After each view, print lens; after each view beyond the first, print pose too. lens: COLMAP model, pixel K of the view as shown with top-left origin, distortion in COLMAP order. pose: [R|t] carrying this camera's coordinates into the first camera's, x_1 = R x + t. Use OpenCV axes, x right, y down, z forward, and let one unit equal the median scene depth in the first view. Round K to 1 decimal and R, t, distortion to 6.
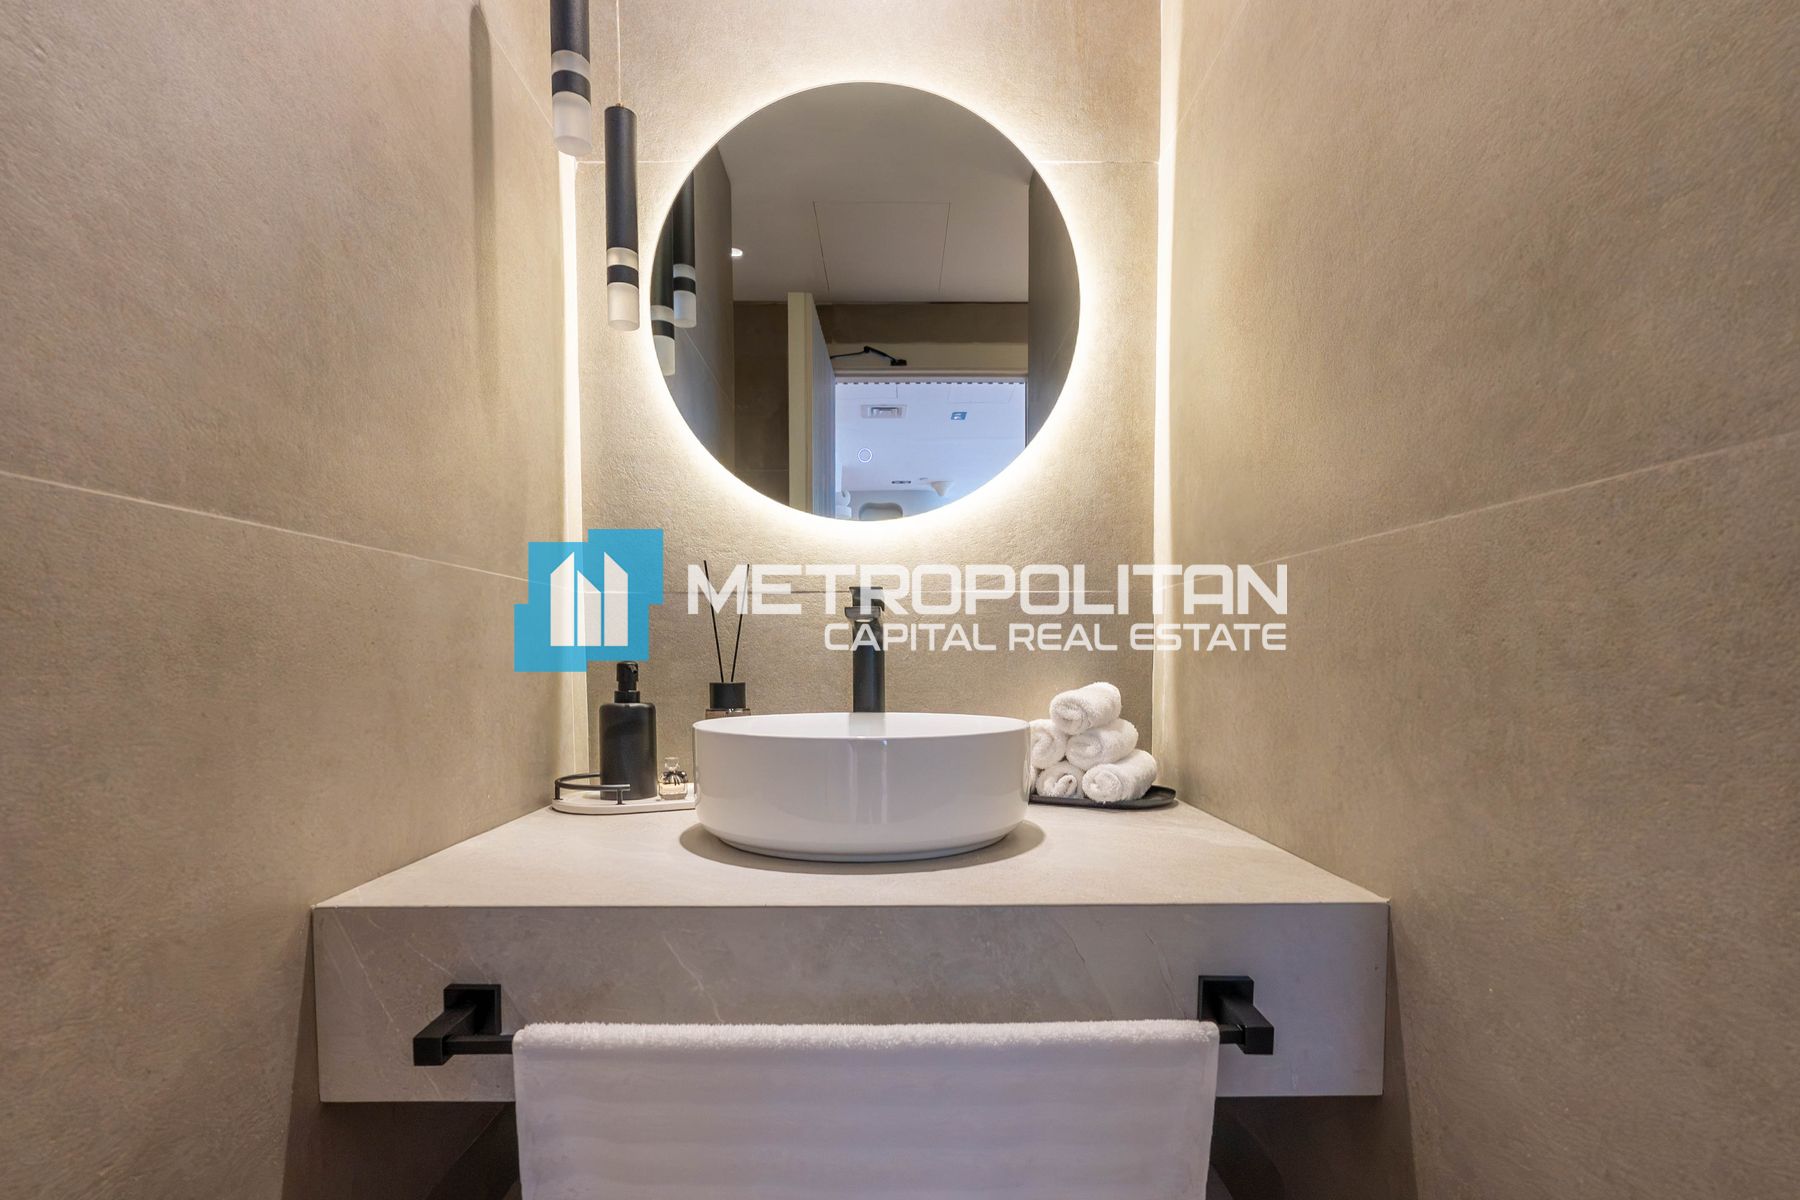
lens RADIAL K [[857.7, 0, 896.9], [0, 857.7, 690.6], [0, 0, 1]] dist [0.032682, 0.000508]
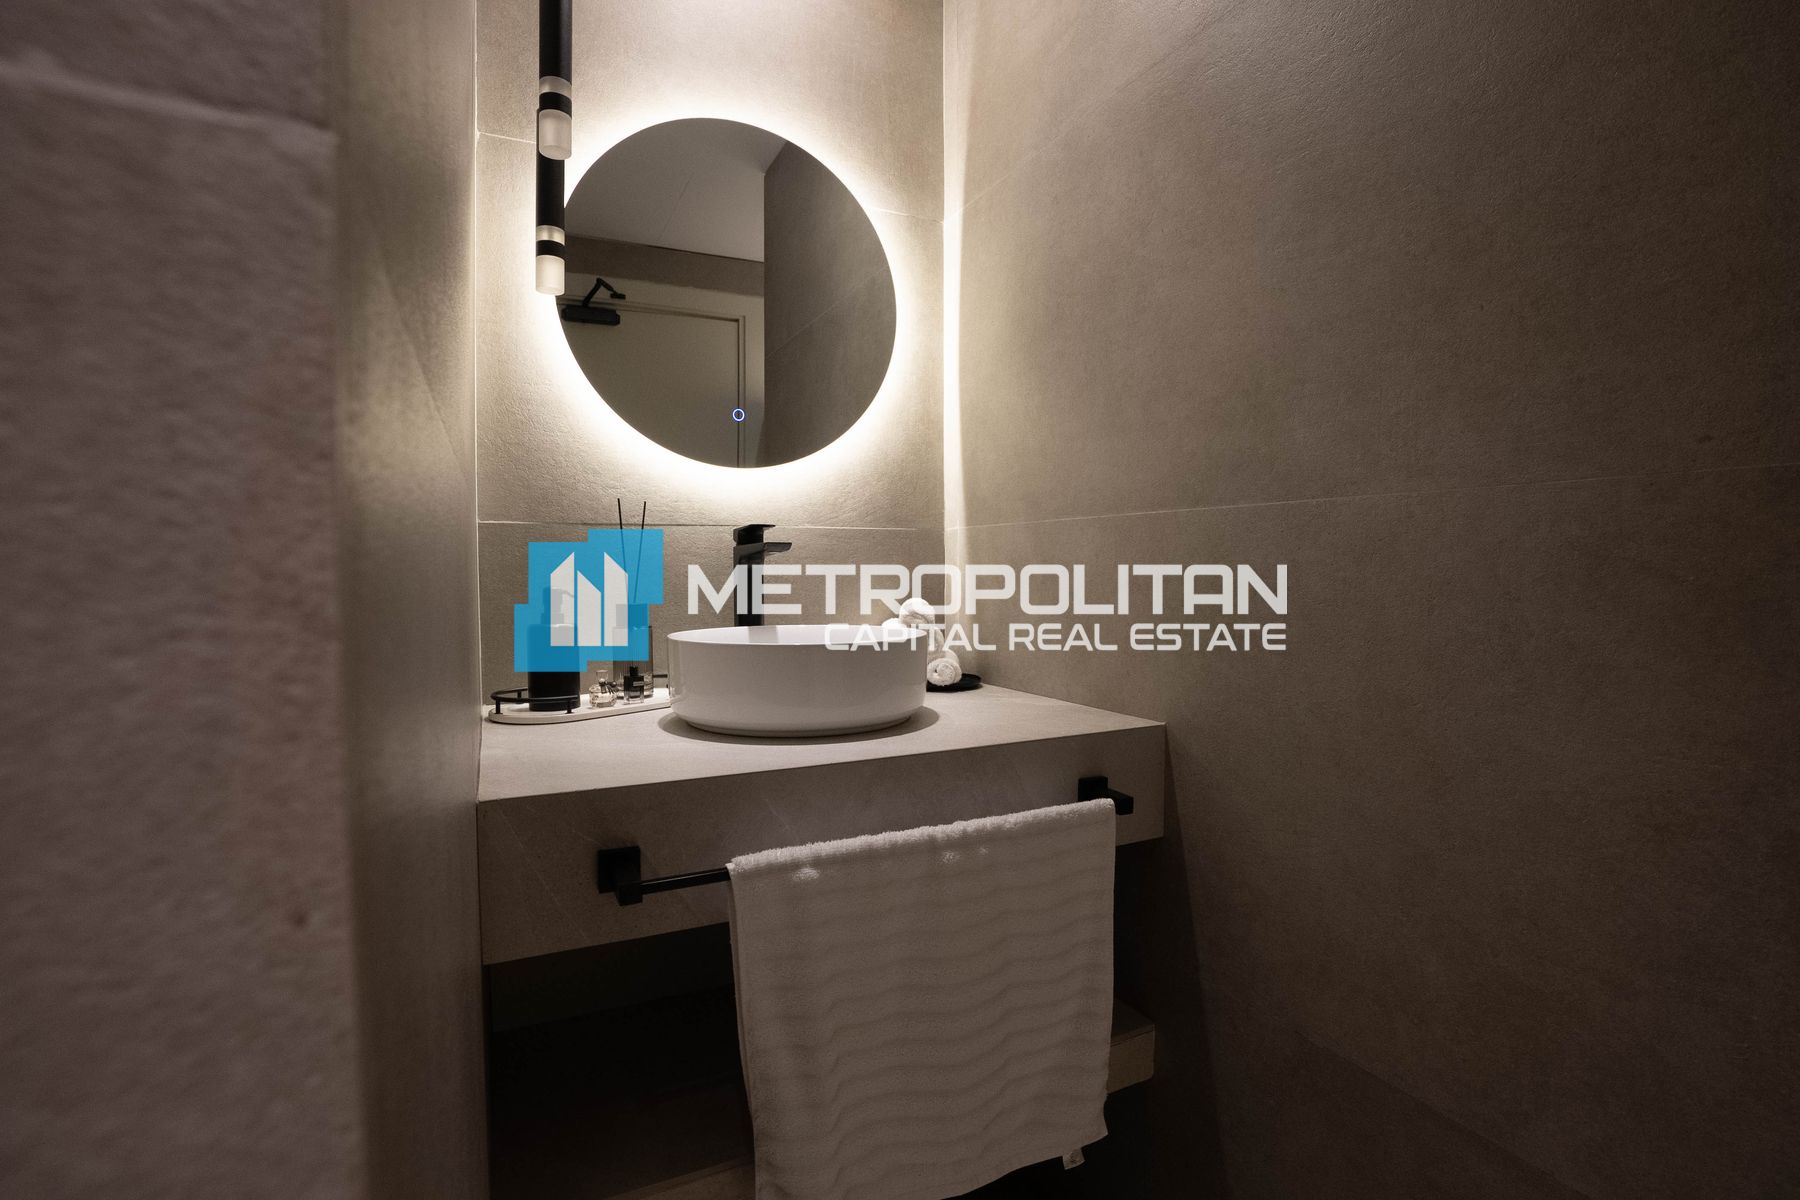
lens RADIAL K [[830.7, 0, 897.3], [0, 830.7, 584.1], [0, 0, 1]] dist [-0.001566, -0.000058]
pose [[0.905452, -0.007422, 0.424384, -0.384302], [0.016847, 0.999688, -0.018459, -0.009824], [-0.424115, 0.023864, 0.905294, -0.176911]]
